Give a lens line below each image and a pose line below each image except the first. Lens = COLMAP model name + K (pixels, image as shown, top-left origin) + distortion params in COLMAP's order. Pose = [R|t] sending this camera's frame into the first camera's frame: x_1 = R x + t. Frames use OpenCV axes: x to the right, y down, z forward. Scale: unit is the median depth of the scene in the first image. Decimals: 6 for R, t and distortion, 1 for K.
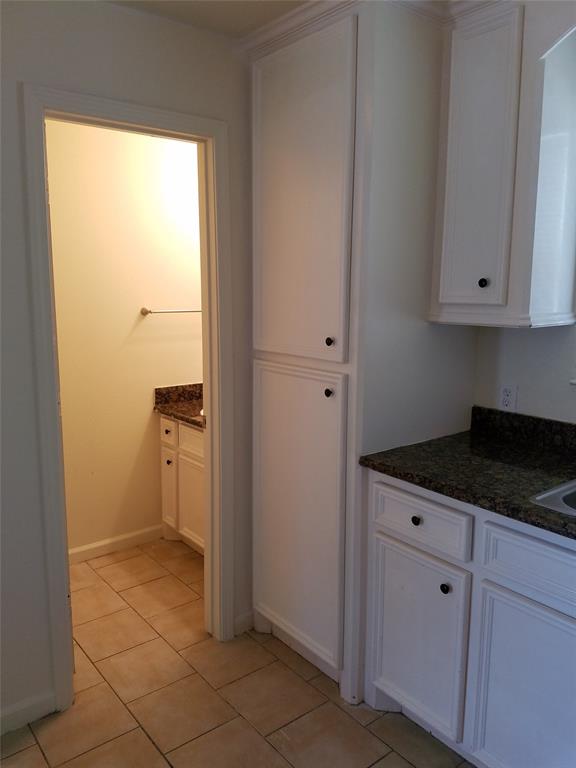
lens RADIAL K [[580.1, 0, 286.6], [0, 580.1, 379.9], [0, 0, 1]] dist [0.193145, -0.316690]
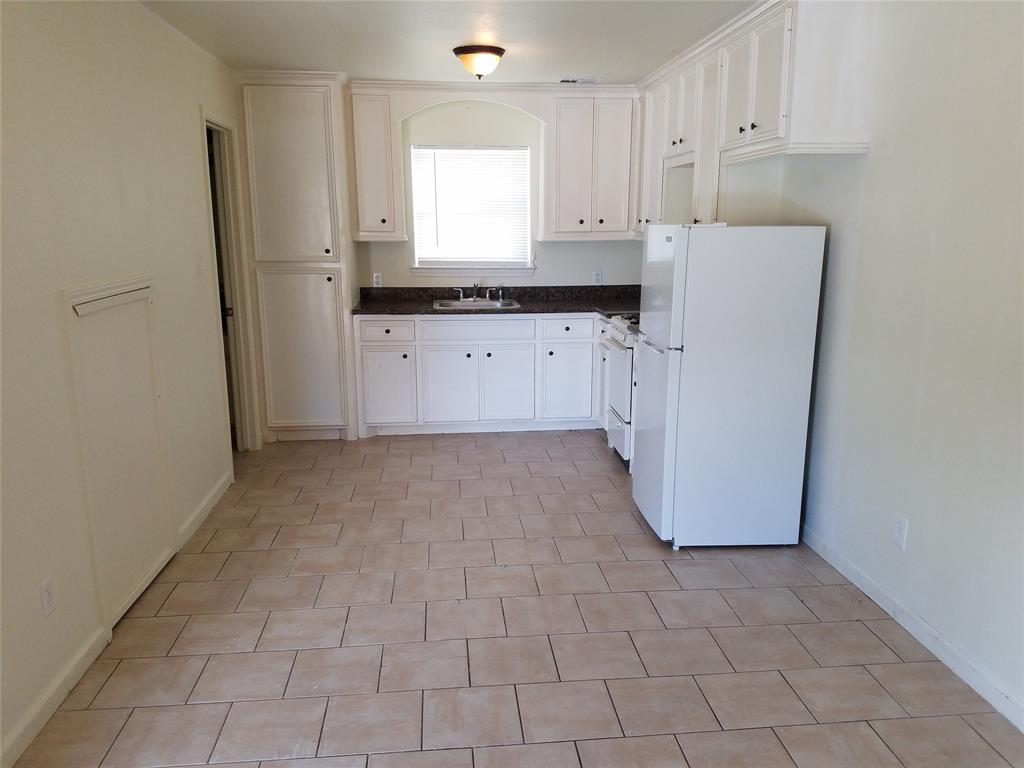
lens RADIAL K [[780.1, 0, 505.9], [0, 780.1, 402.4], [0, 0, 1]] dist [0.276600, -0.538045]
pose [[0.543609, -0.192845, 0.816884, -1.805912], [0.135045, 0.980663, 0.141641, 0.126722], [-0.828403, 0.033319, 0.559141, -0.913024]]
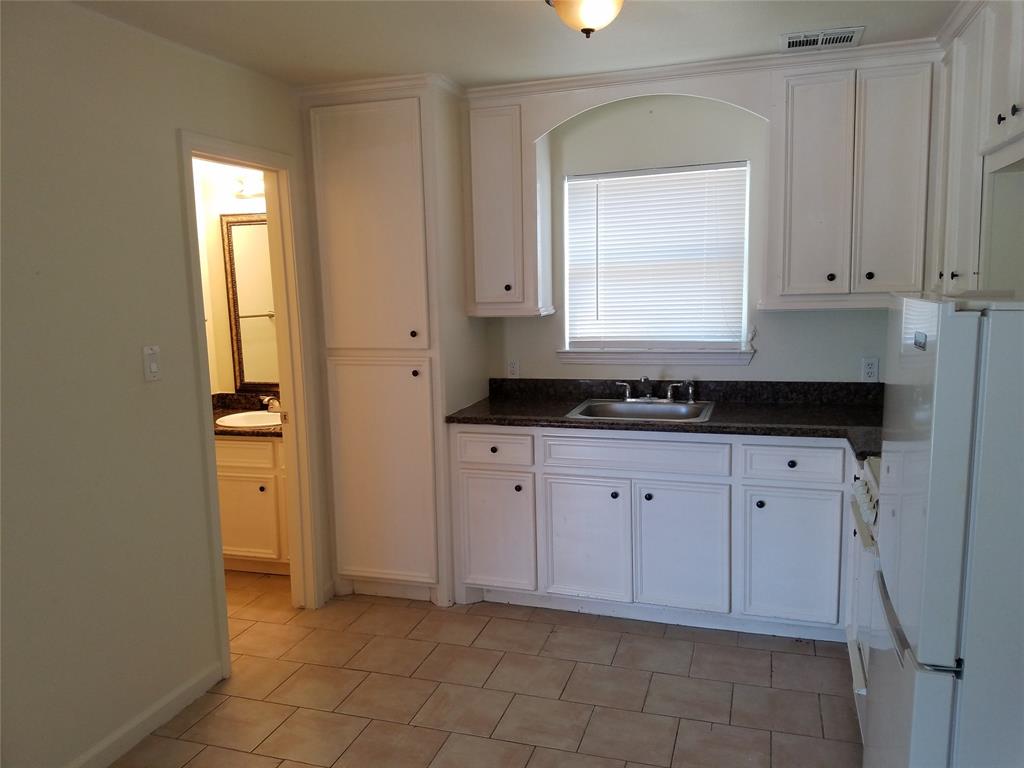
lens RADIAL K [[780.1, 0, 505.9], [0, 780.1, 402.4], [0, 0, 1]] dist [0.276600, -0.538045]
pose [[0.833163, -0.112696, 0.541423, -0.718776], [0.117486, 0.992738, 0.025843, 0.065721], [-0.540403, 0.042078, 0.840353, -0.595843]]
